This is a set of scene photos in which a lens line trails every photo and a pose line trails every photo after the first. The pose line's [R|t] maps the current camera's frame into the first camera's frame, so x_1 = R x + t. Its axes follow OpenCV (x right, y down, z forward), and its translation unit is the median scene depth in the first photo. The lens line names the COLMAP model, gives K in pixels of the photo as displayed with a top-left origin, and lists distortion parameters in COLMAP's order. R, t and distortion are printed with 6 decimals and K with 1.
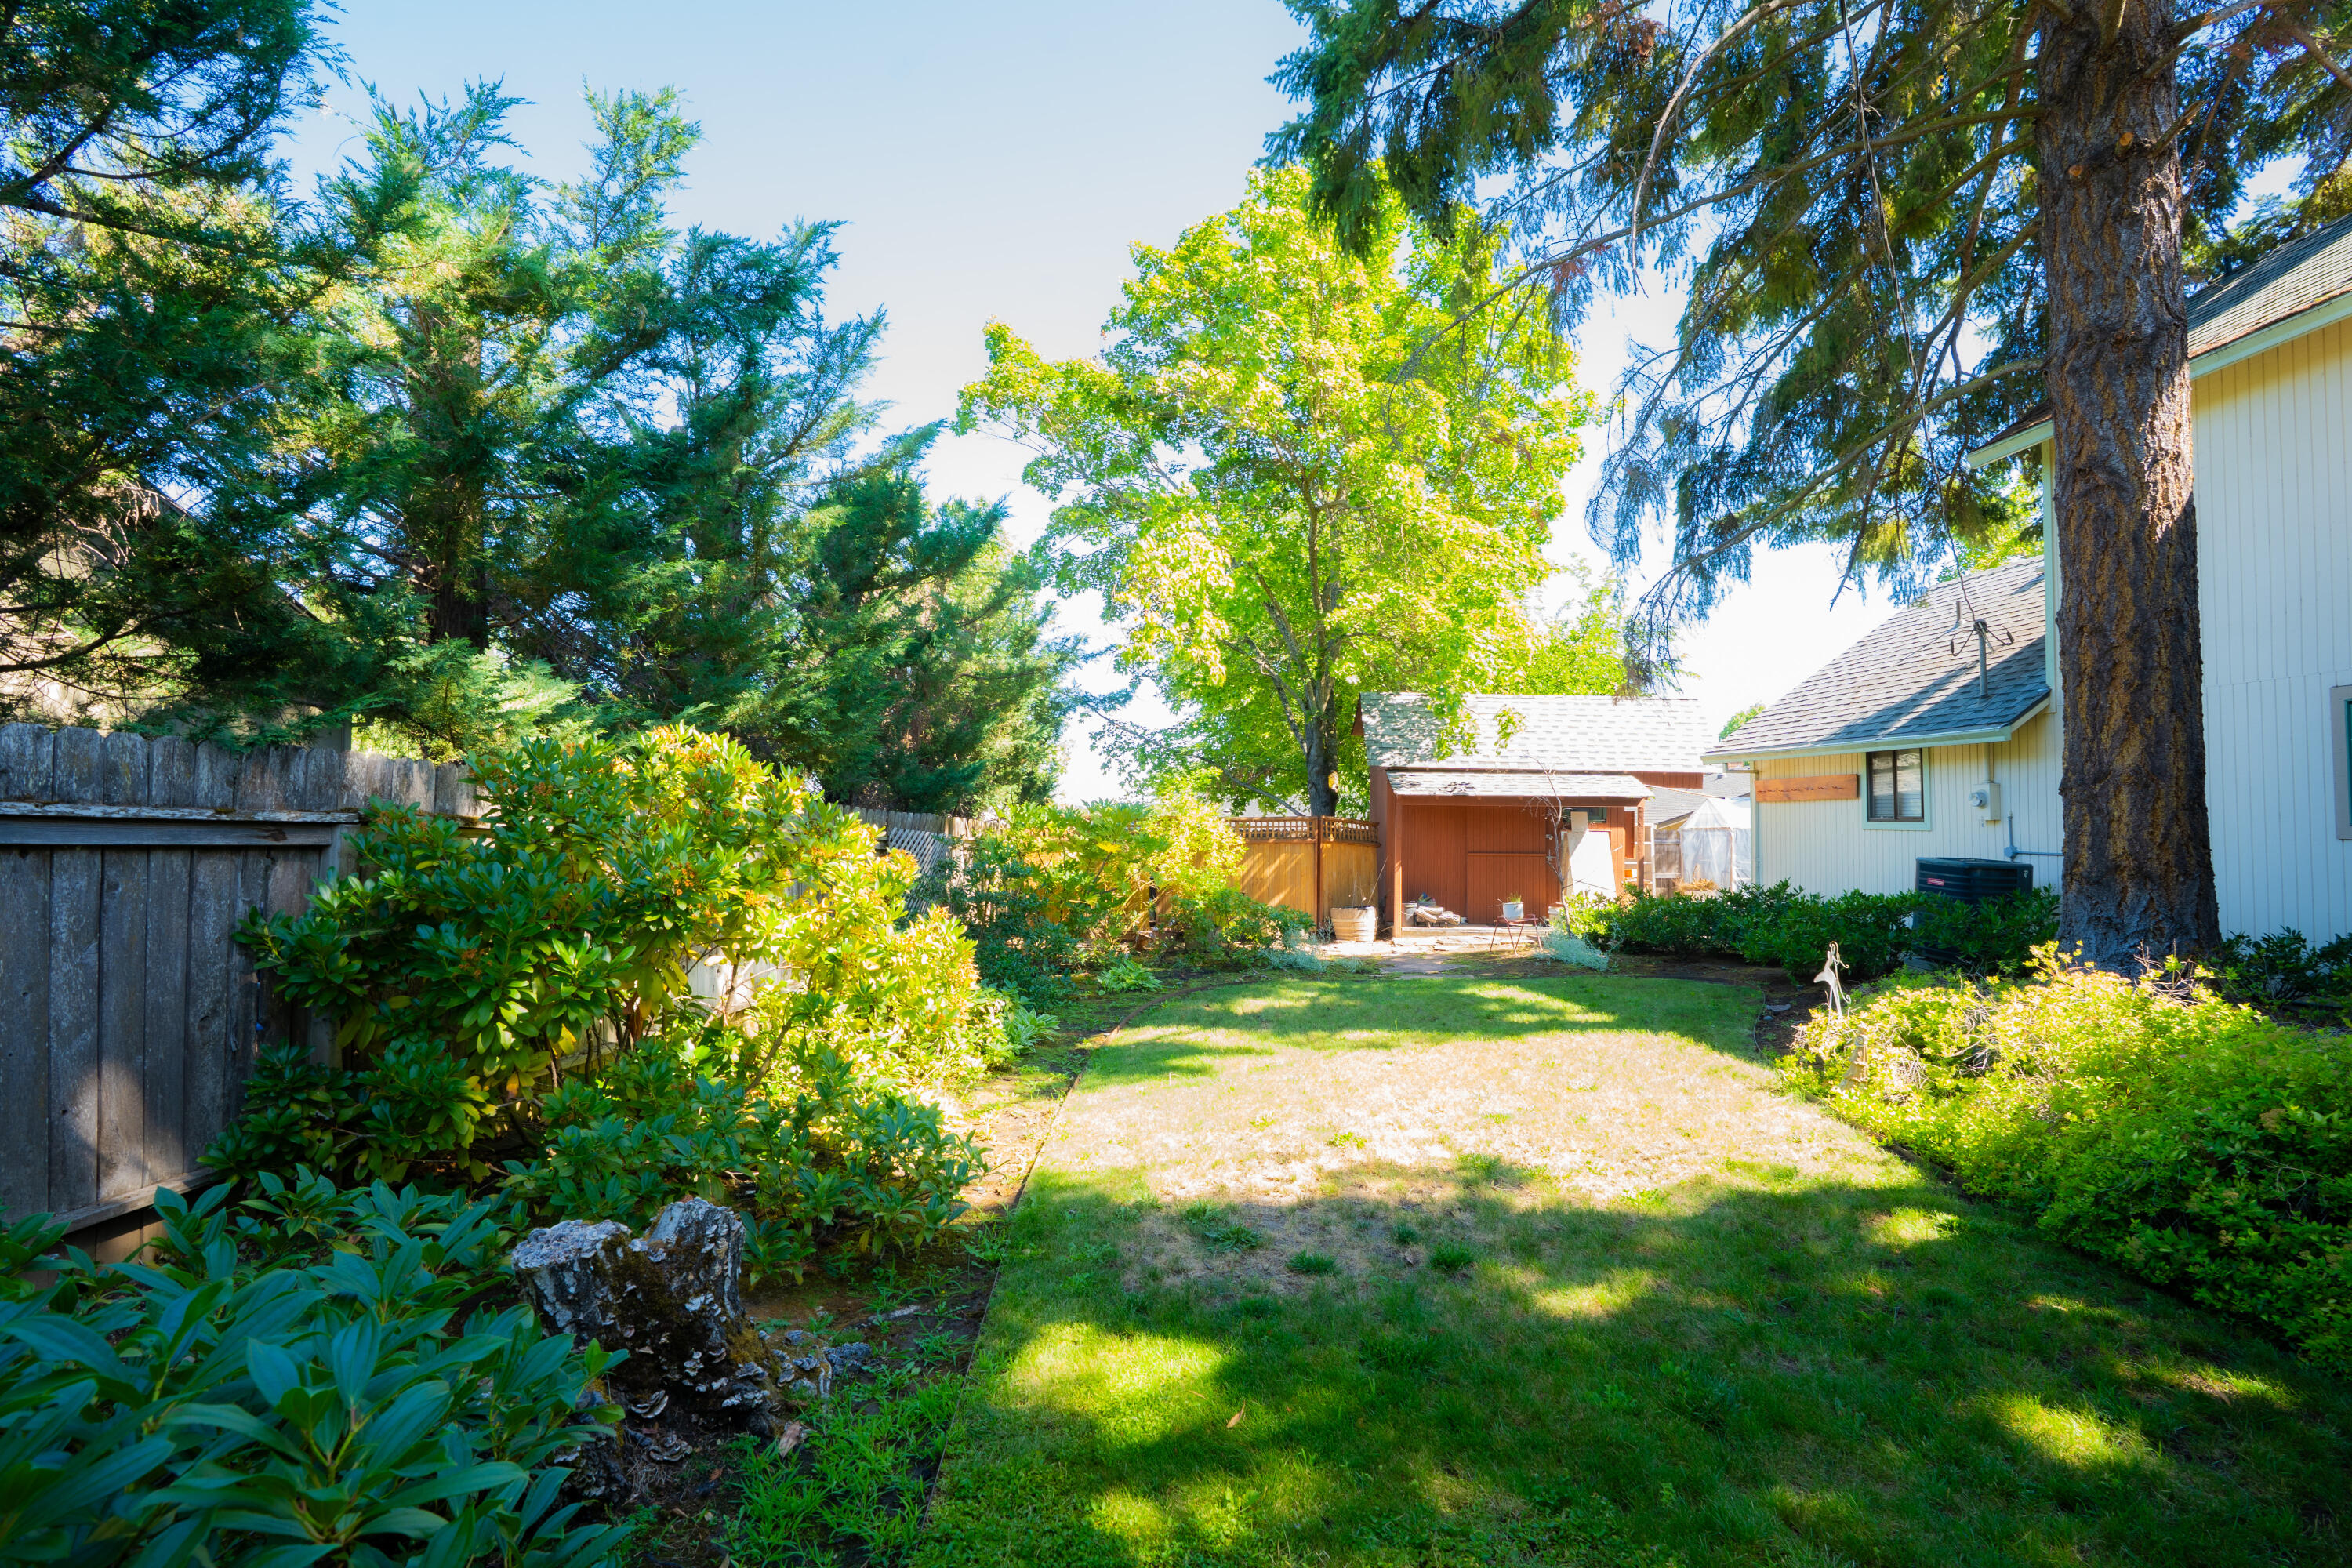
lens RADIAL K [[1115.9, 0, 1176.0], [0, 1115.9, 784.0], [0, 0, 1]] dist [-0.042319, 0.028909]
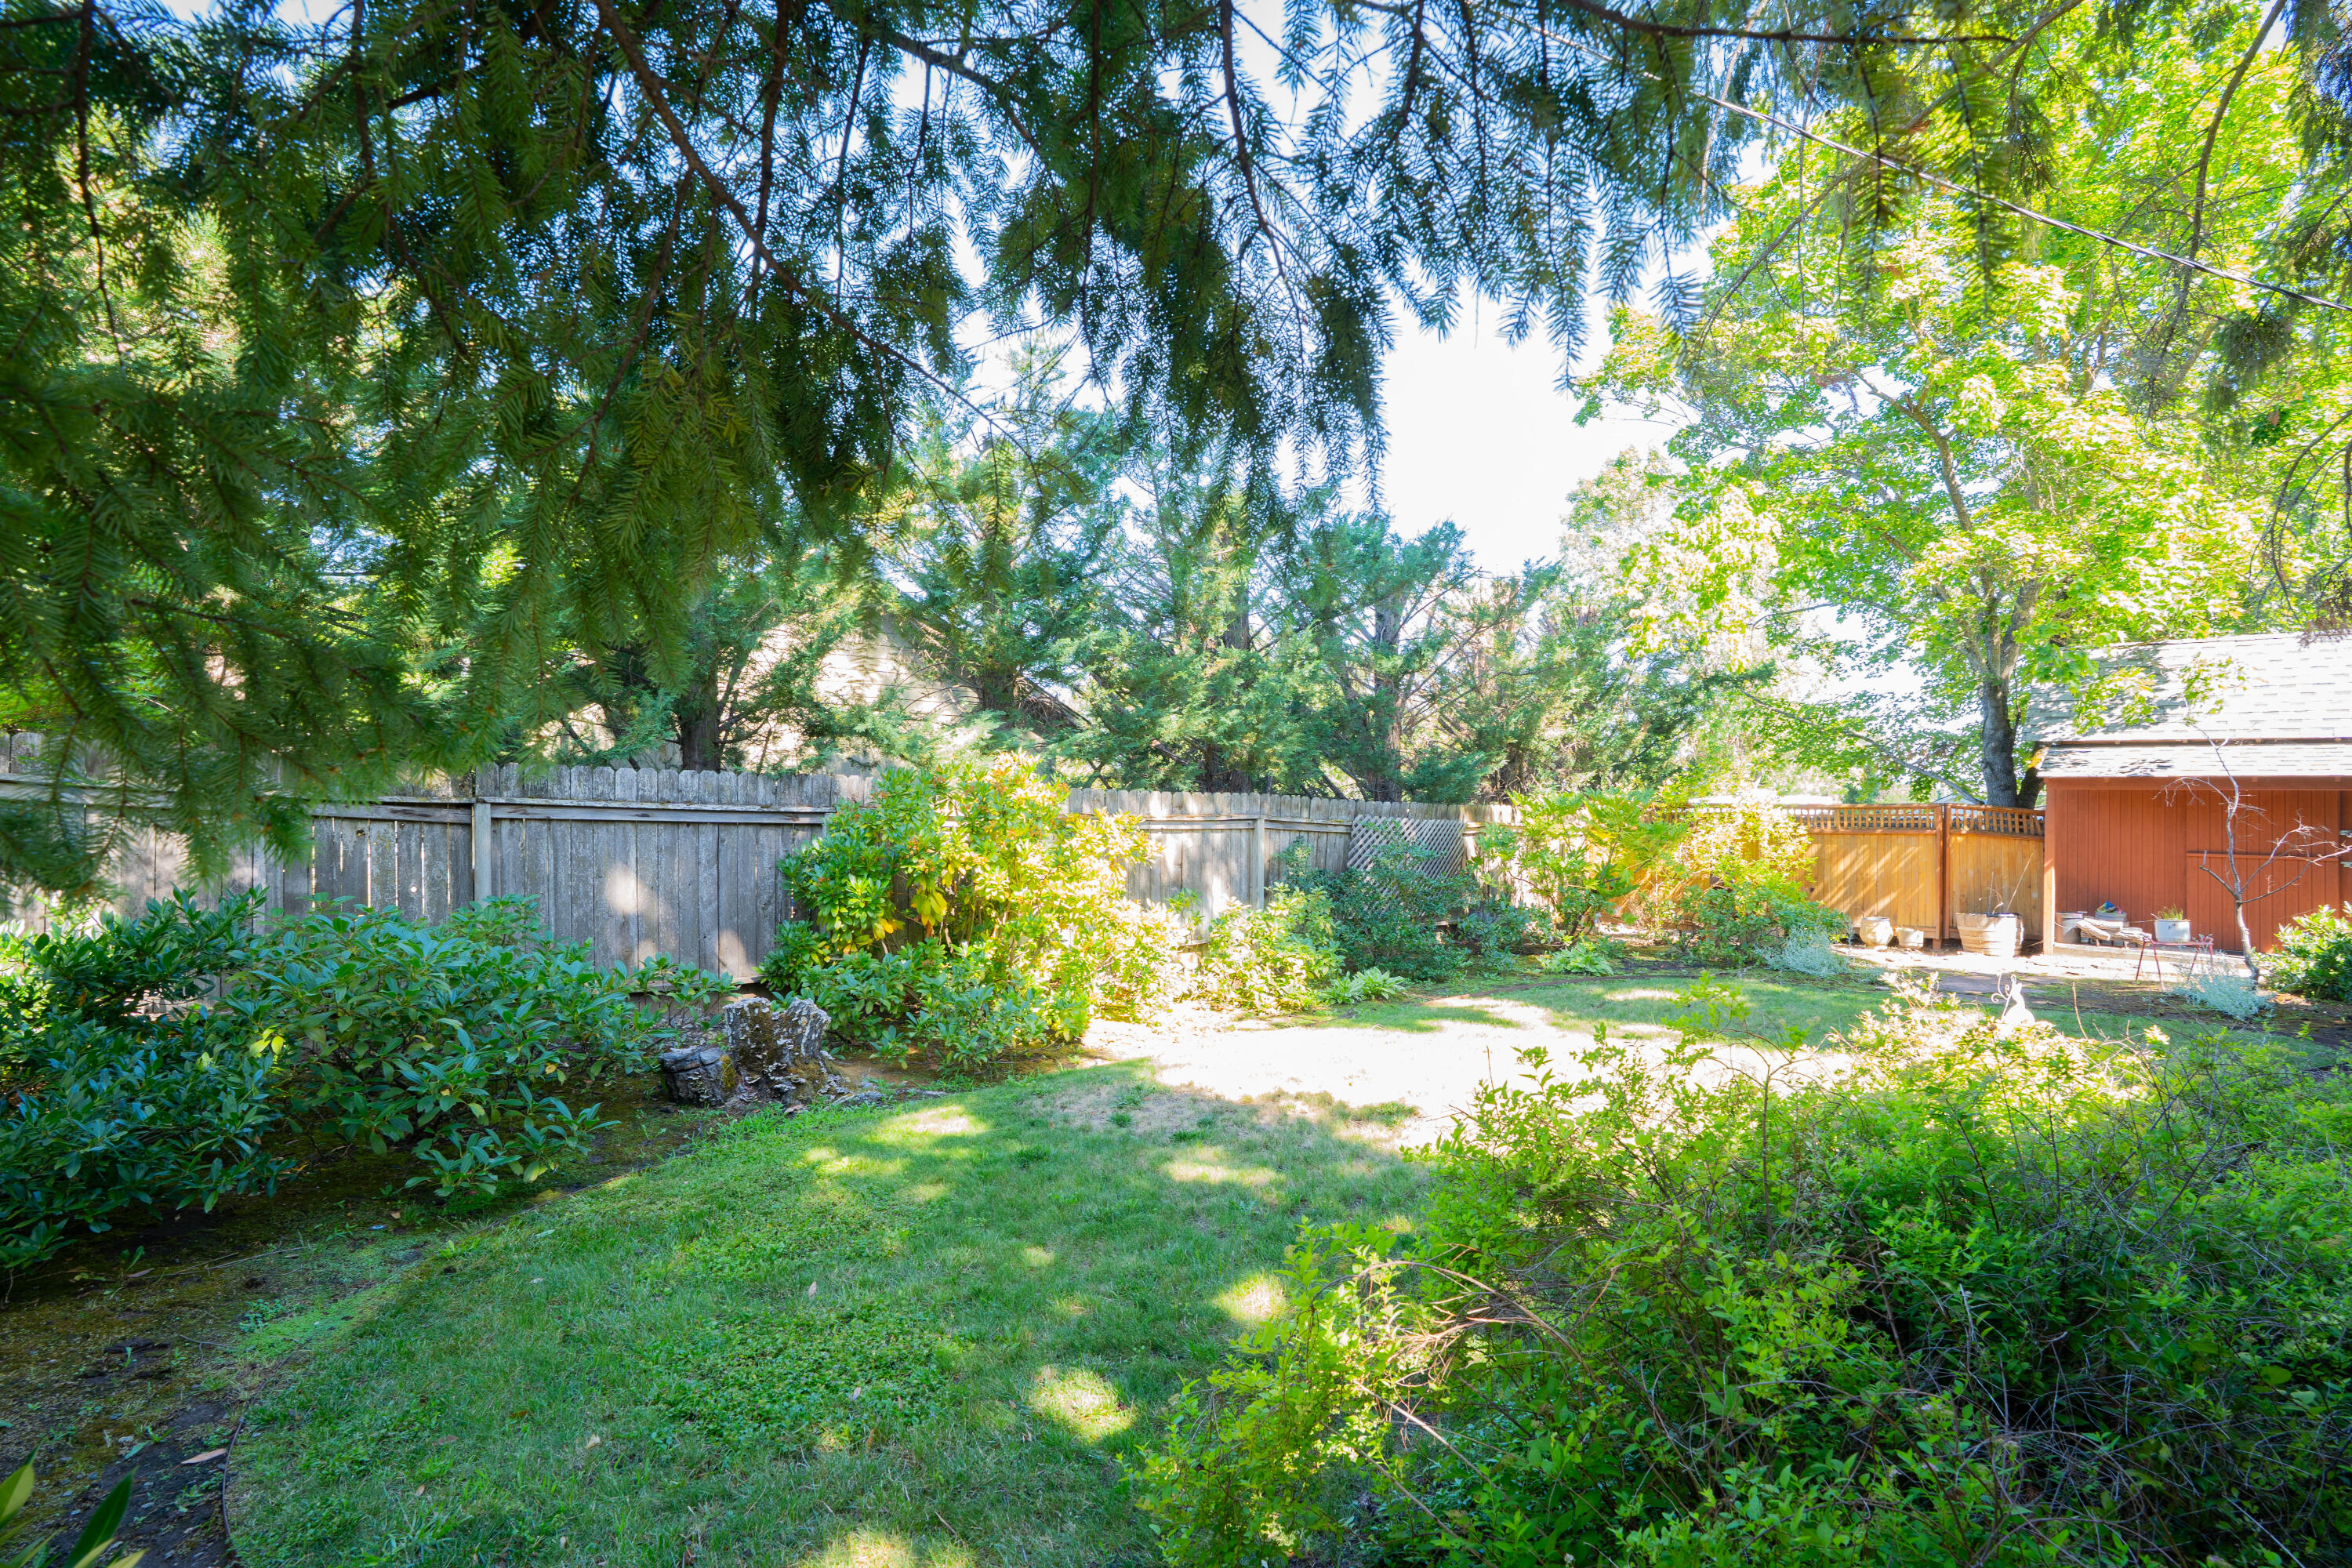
lens RADIAL K [[1115.9, 0, 1176.0], [0, 1115.9, 784.0], [0, 0, 1]] dist [-0.042319, 0.028909]
pose [[0.719871, -0.007637, -0.694066, 0.300208], [0.020855, 0.999726, 0.010630, -0.006612], [0.693795, -0.022127, 0.719833, -0.001317]]
